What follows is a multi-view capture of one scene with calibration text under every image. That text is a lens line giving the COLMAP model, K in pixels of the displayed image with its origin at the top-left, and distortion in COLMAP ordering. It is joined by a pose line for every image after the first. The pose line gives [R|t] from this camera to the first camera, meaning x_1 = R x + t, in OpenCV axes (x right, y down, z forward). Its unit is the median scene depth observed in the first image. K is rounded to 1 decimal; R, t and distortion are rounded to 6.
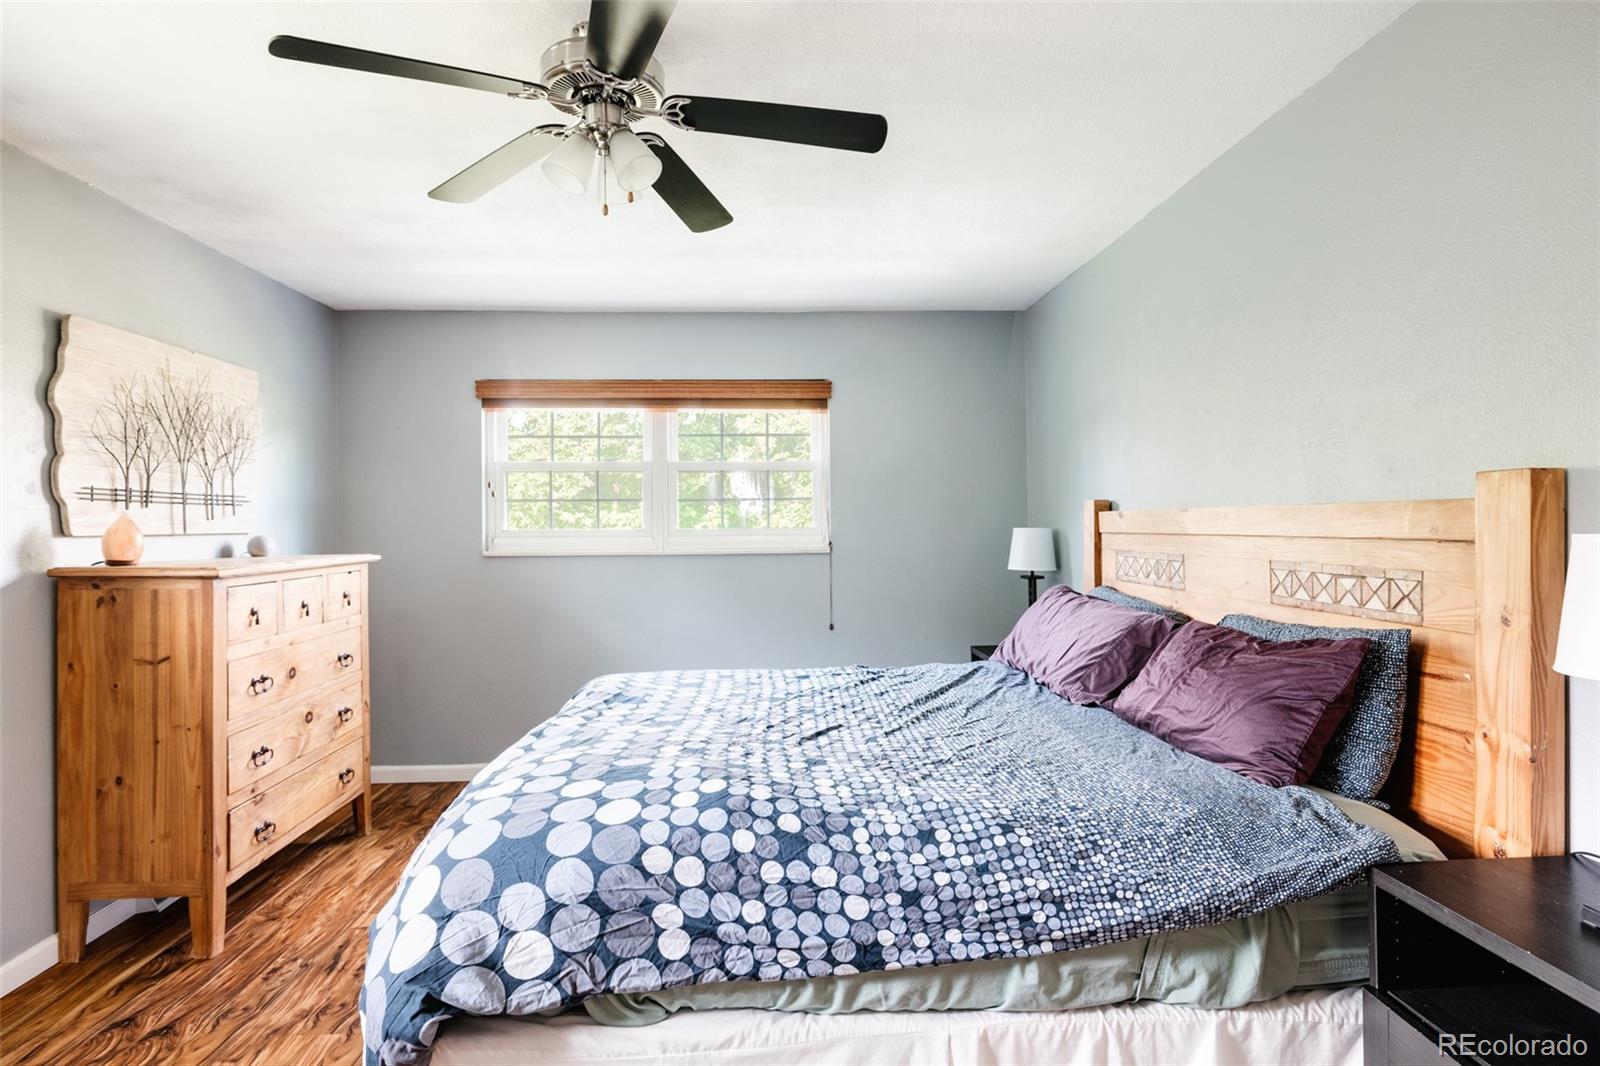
lens RADIAL K [[834.1, 0, 793.4], [0, 834.1, 525.1], [0, 0, 1]] dist [-0.001781, 0.000529]
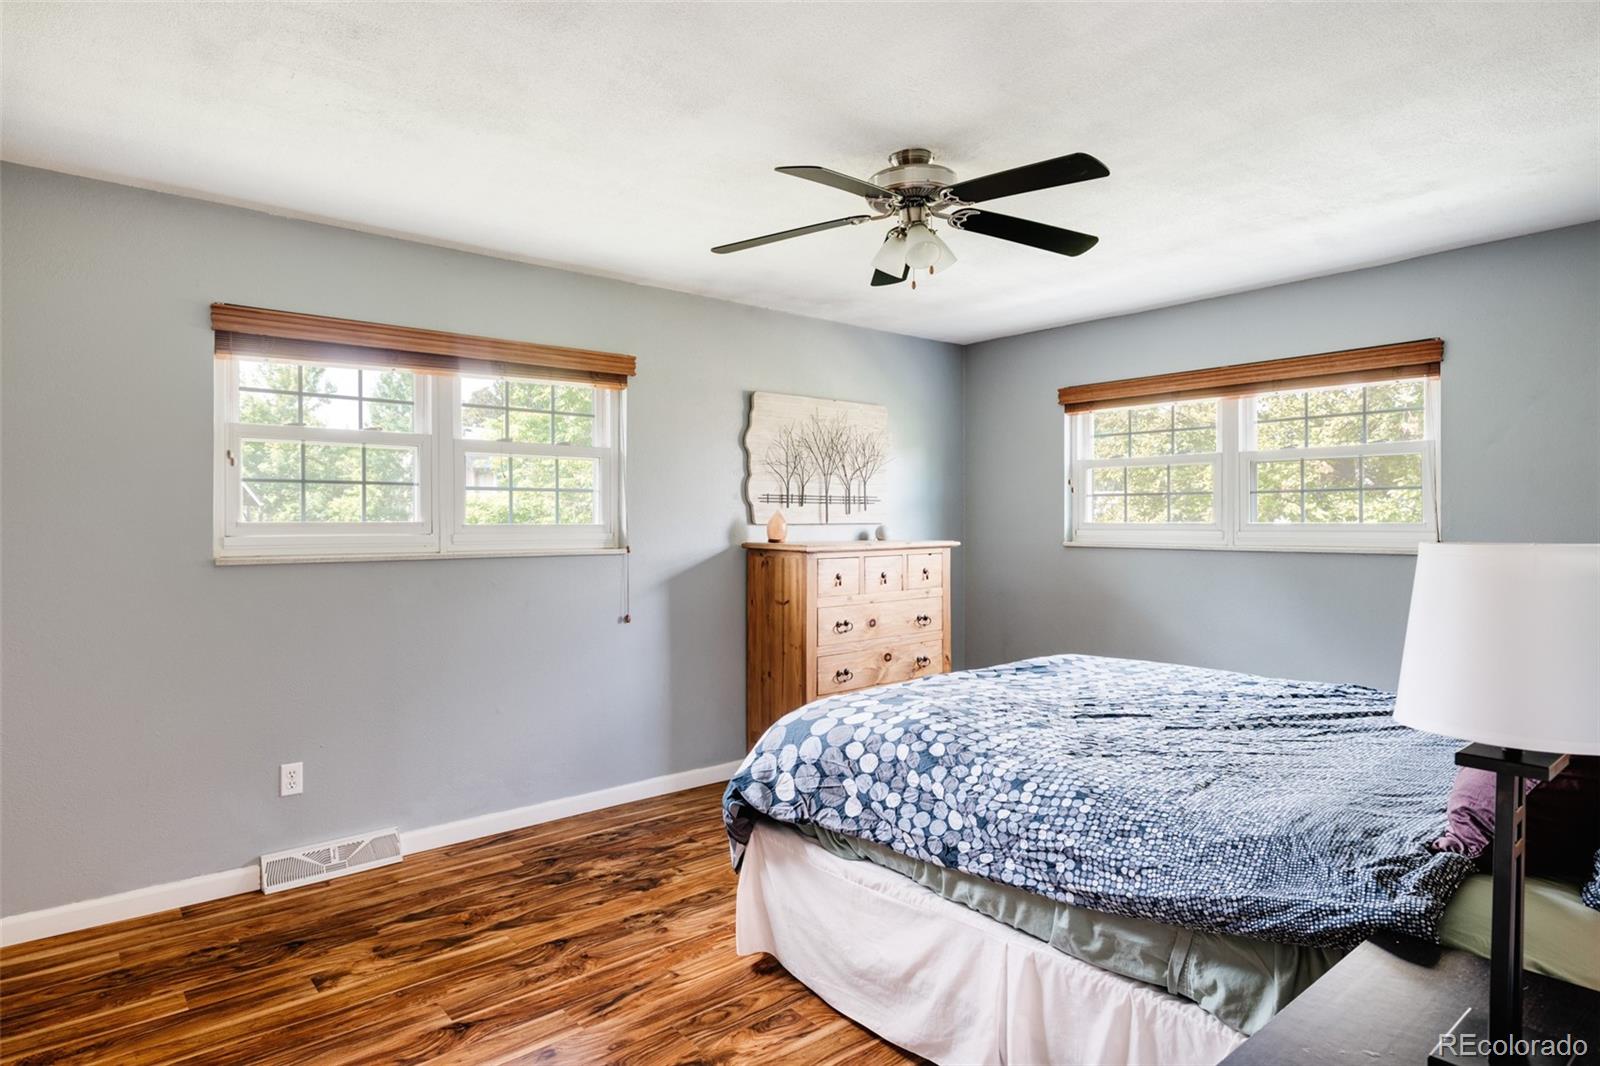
lens RADIAL K [[893.1, 0, 792.0], [0, 893.1, 525.3], [0, 0, 1]] dist [0.001949, 0.000729]
pose [[0.599634, 0.012022, -0.800184, 0.618285], [-0.003359, 0.999916, 0.012505, -0.007051], [0.800267, -0.004810, 0.599624, -0.014260]]
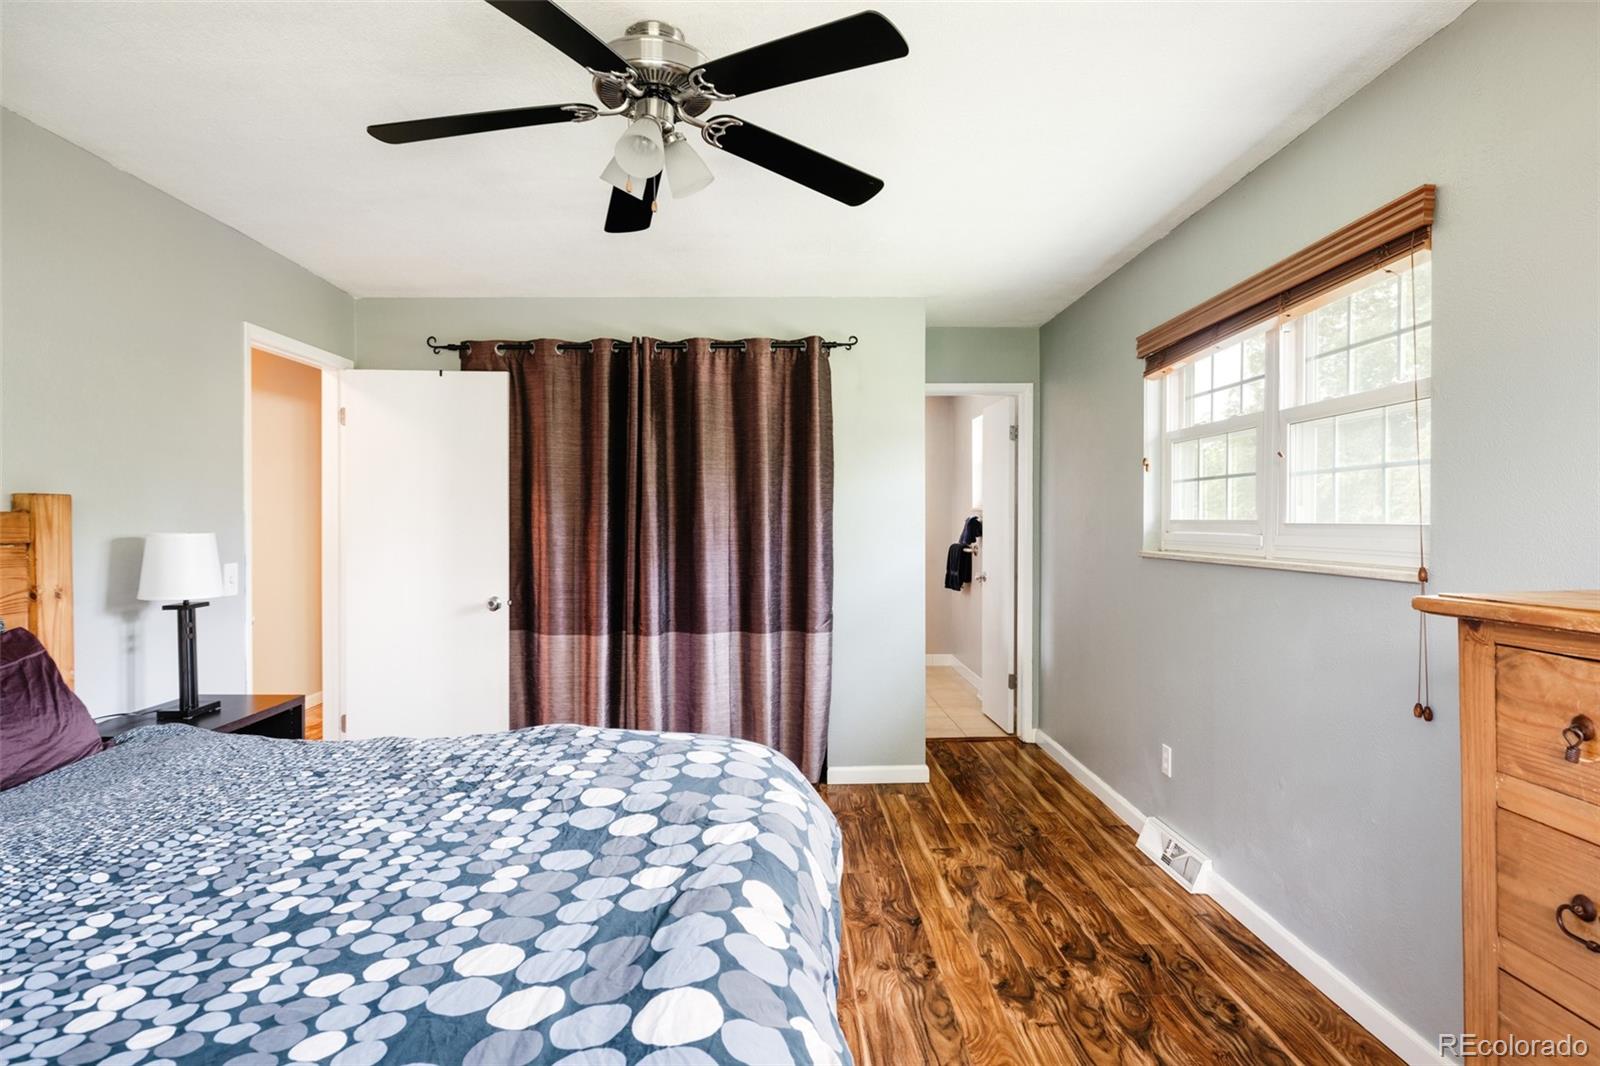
lens RADIAL K [[882.0, 0, 793.9], [0, 882.0, 529.1], [0, 0, 1]] dist [0.000970, 0.000262]
pose [[-0.999161, 0.008547, 0.040051, -0.328476], [0.008664, 0.999959, 0.002751, 0.013353], [-0.040026, 0.003096, -0.999194, 1.558491]]
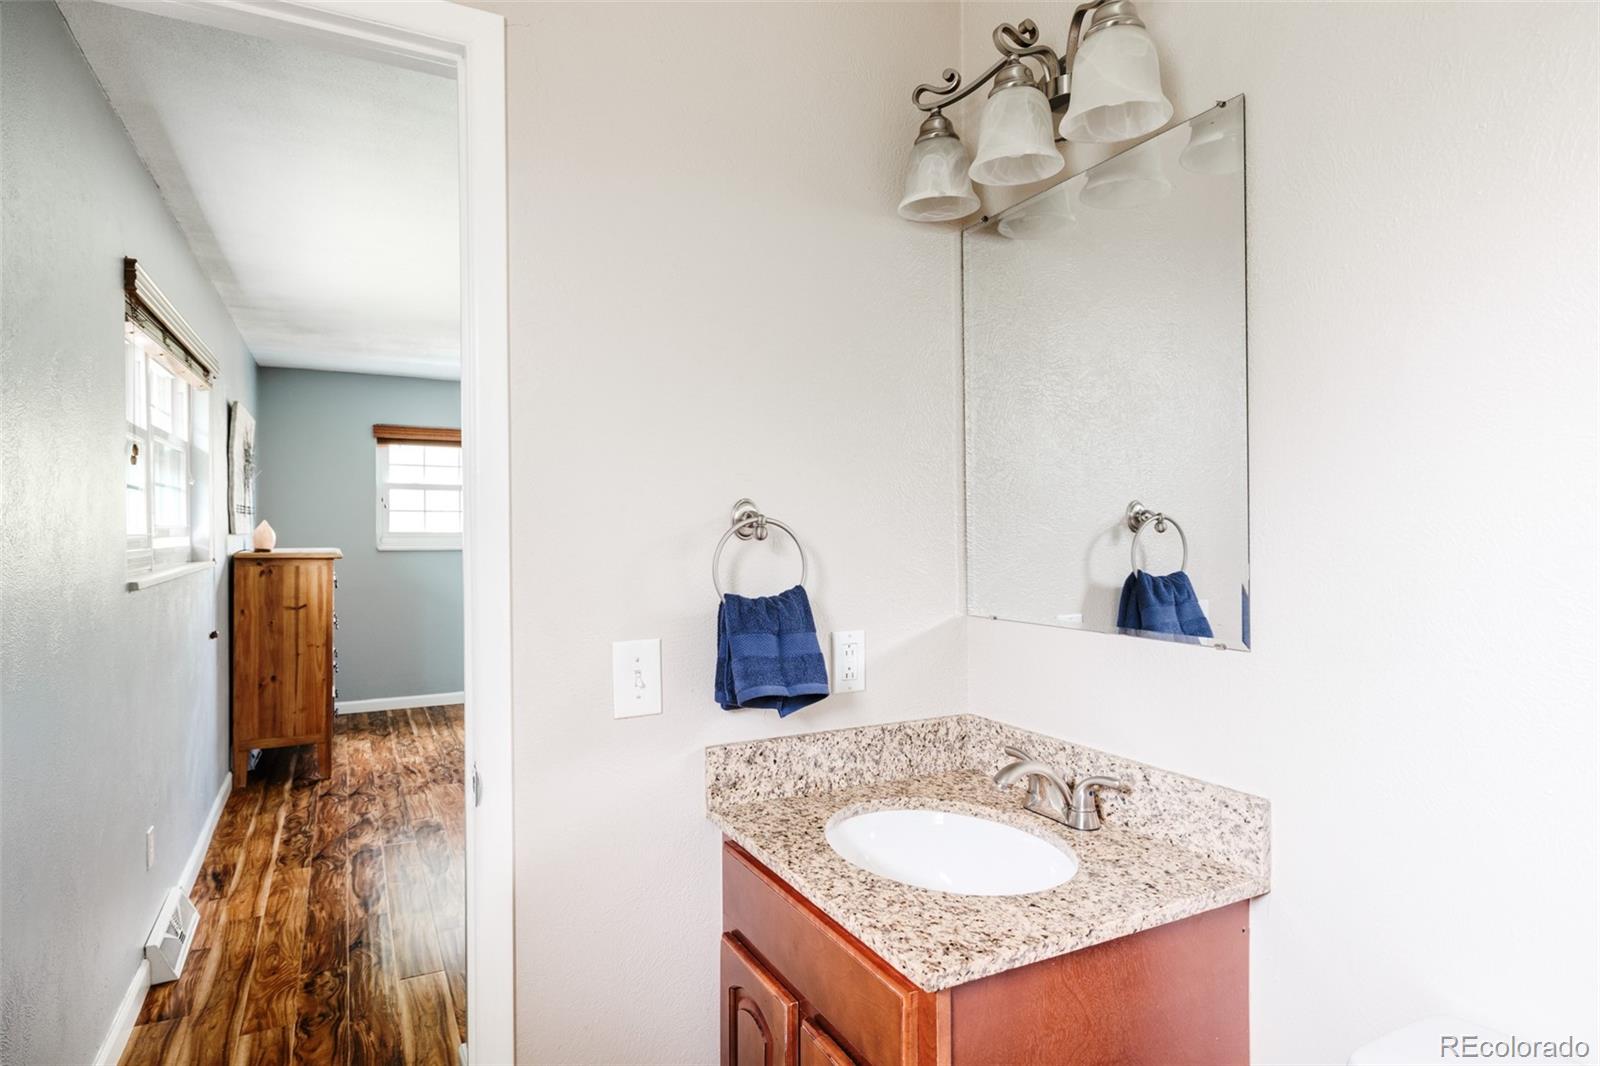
lens RADIAL K [[882.0, 0, 799.0], [0, 882.0, 536.9], [0, 0, 1]] dist [0.000970, 0.000262]
pose [[0.910465, 0.002930, 0.413575, -0.579785], [-0.006779, 0.999946, 0.007840, -0.003353], [-0.413530, -0.009941, 0.910436, -1.085803]]
